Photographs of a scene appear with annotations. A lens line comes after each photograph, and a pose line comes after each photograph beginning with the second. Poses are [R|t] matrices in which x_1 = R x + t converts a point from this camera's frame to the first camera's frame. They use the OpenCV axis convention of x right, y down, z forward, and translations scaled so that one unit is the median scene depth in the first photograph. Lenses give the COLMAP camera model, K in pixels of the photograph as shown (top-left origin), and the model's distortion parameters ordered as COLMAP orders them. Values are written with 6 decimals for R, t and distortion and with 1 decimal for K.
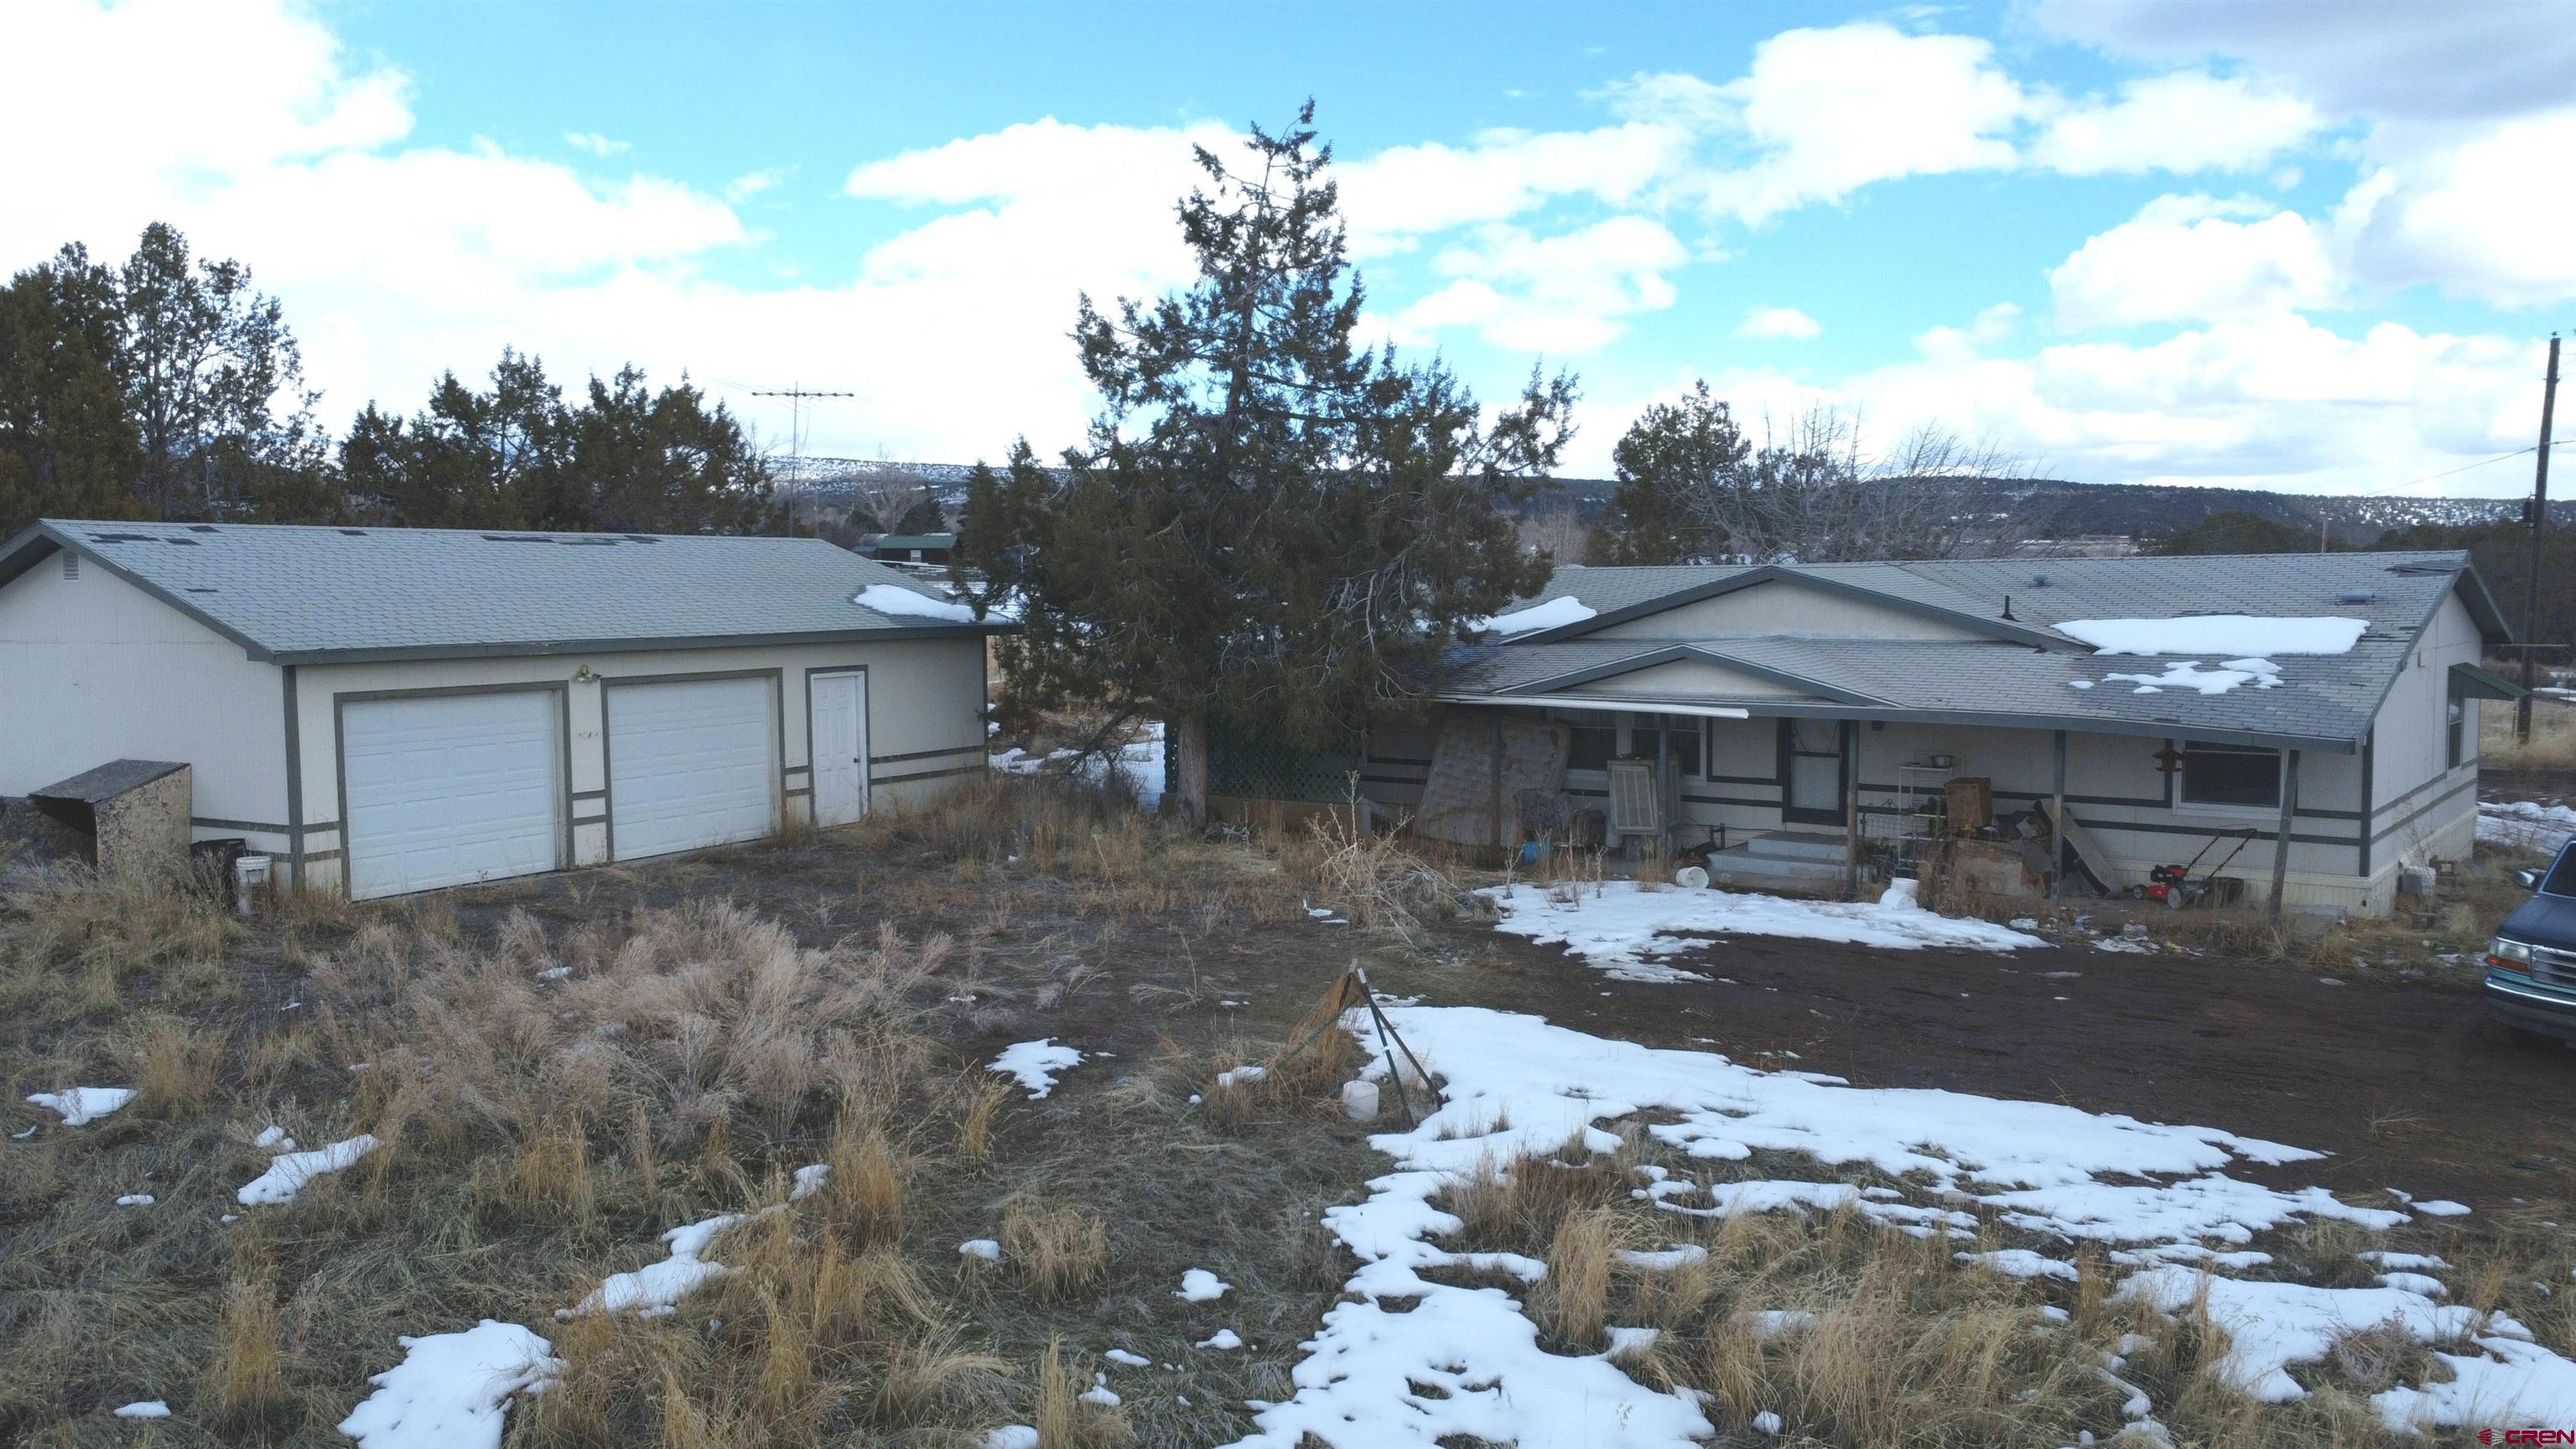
lens RADIAL K [[1906.6, 0, 1237.0], [0, 1906.6, 717.4], [0, 0, 1]] dist [-0.001209, -0.002366]
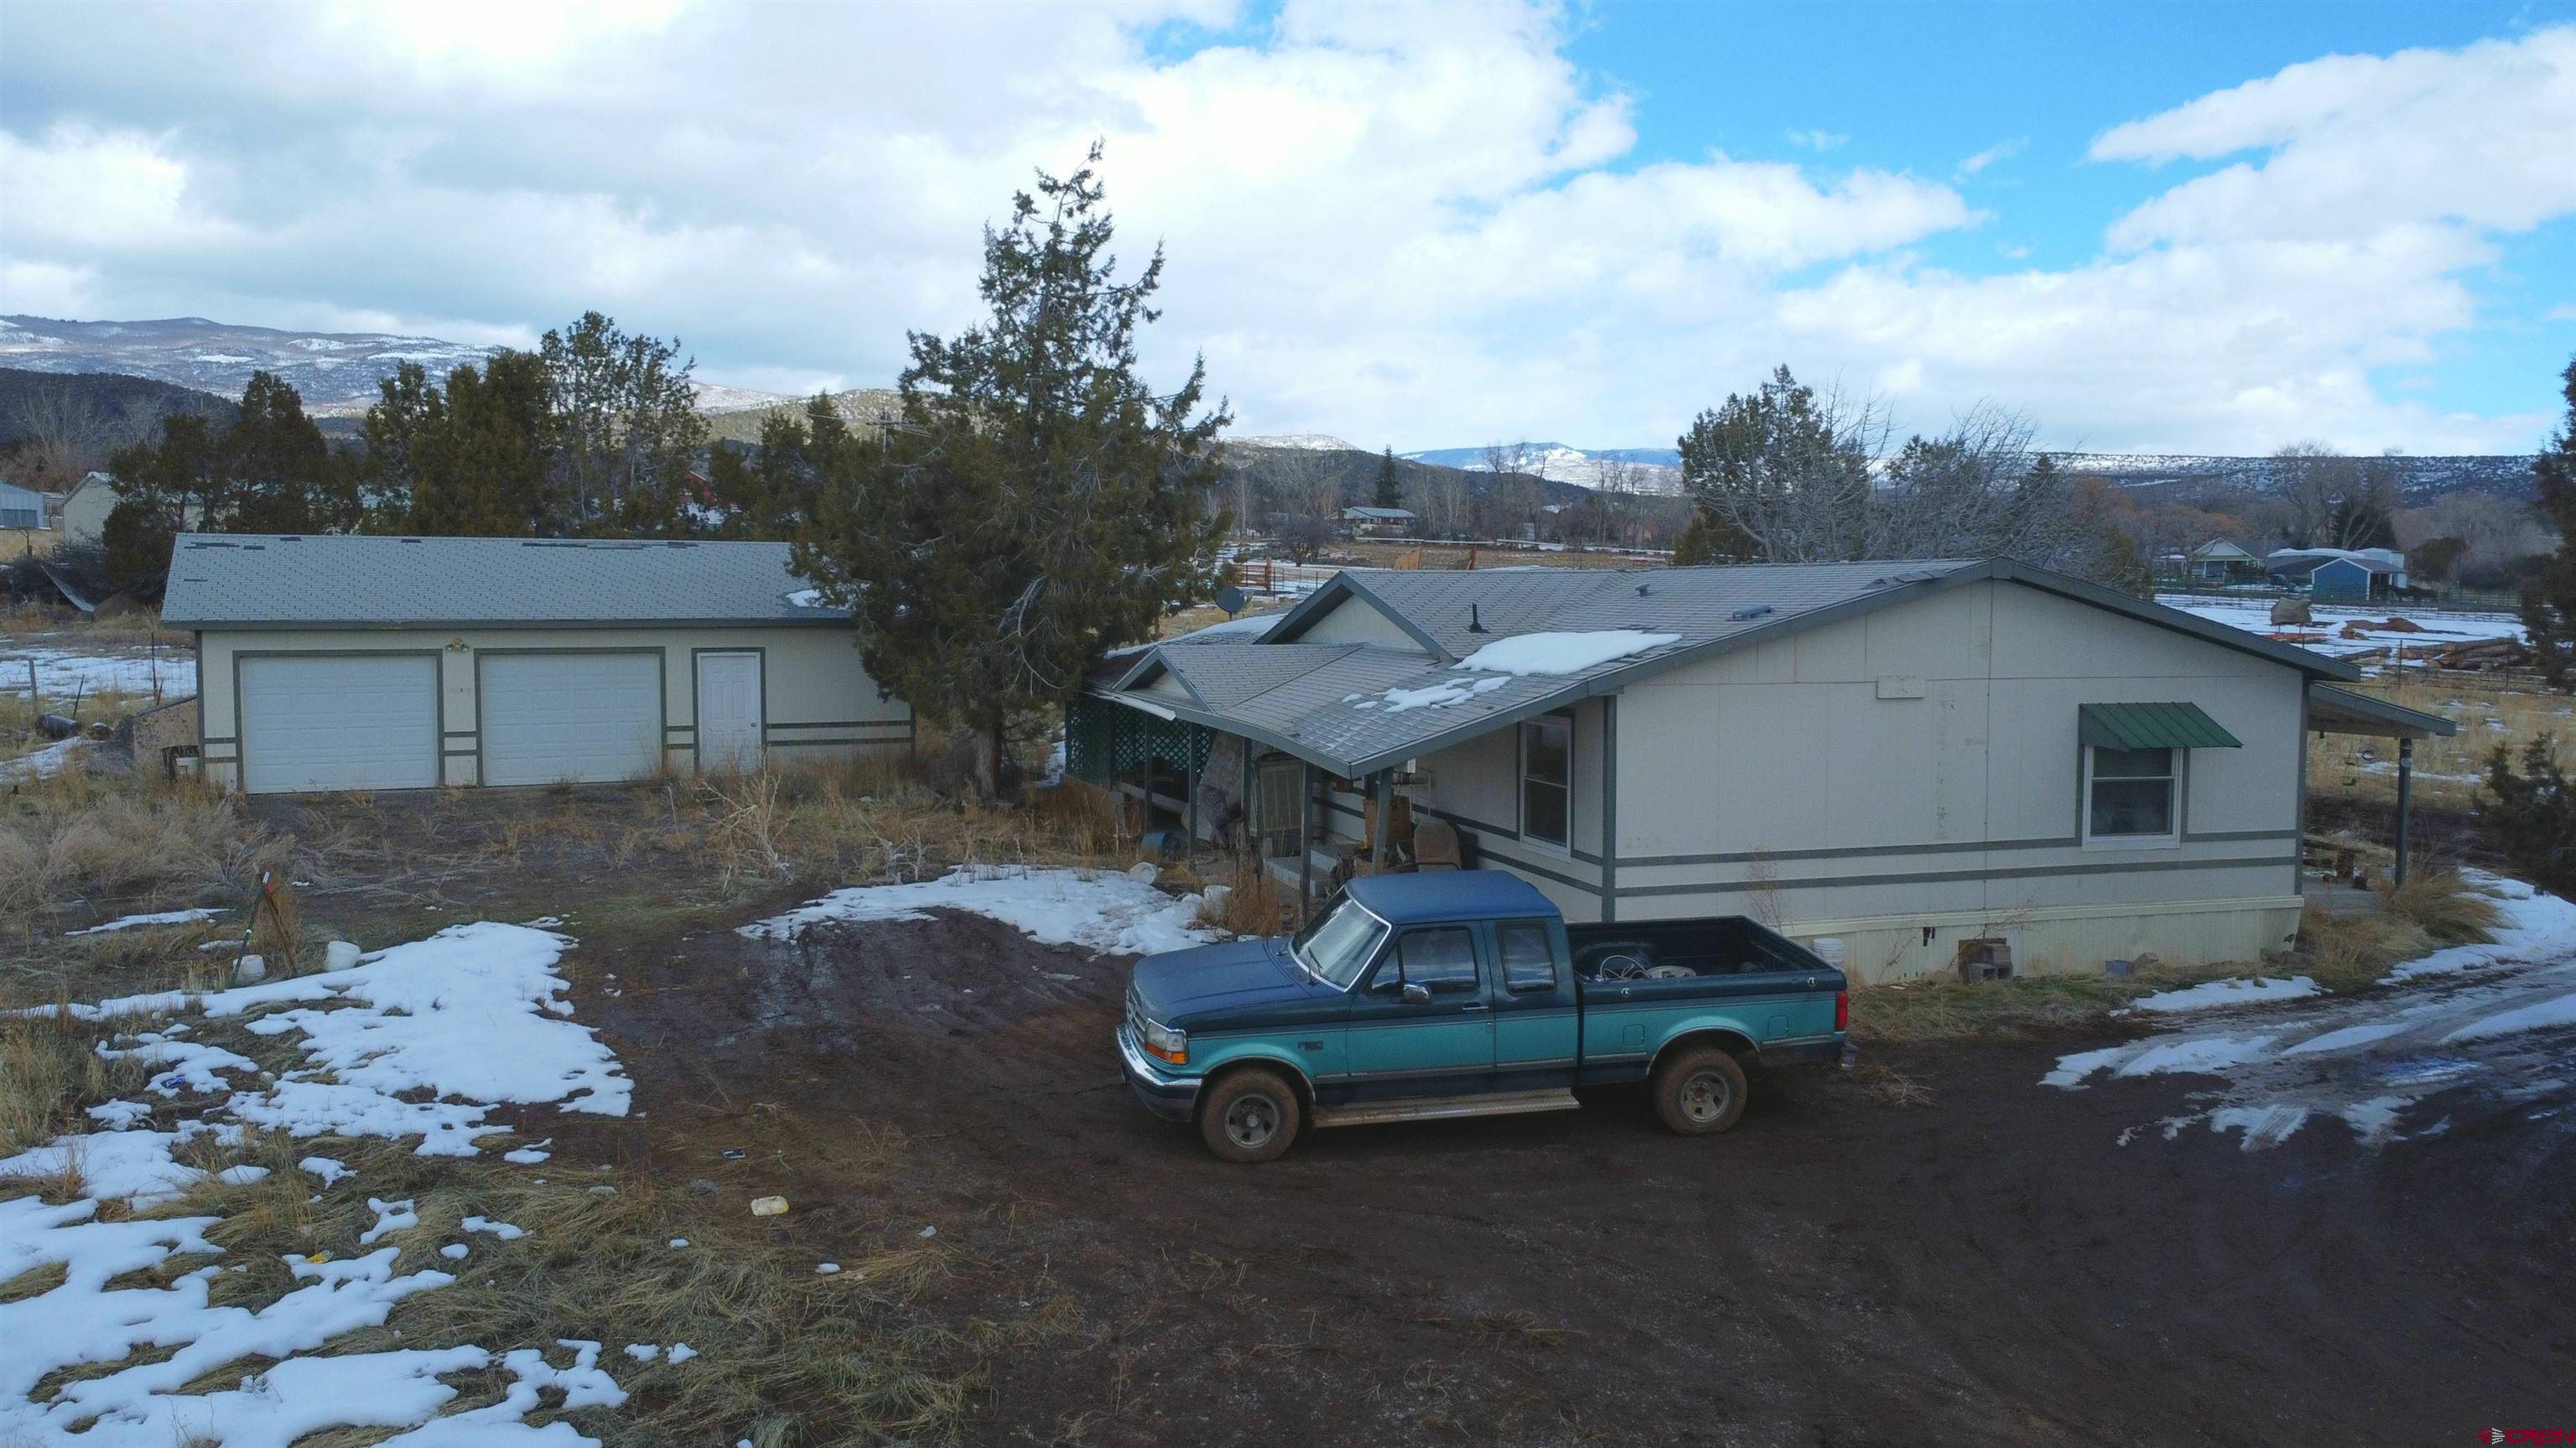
lens RADIAL K [[1944.2, 0, 1288.0], [0, 1944.2, 724.0], [0, 0, 1]] dist [0.002134, -0.013746]
pose [[0.835165, 0.049848, -0.547736, 0.813451], [-0.048141, 0.998688, 0.017483, -0.017172], [0.547889, 0.011768, 0.836468, 0.150438]]
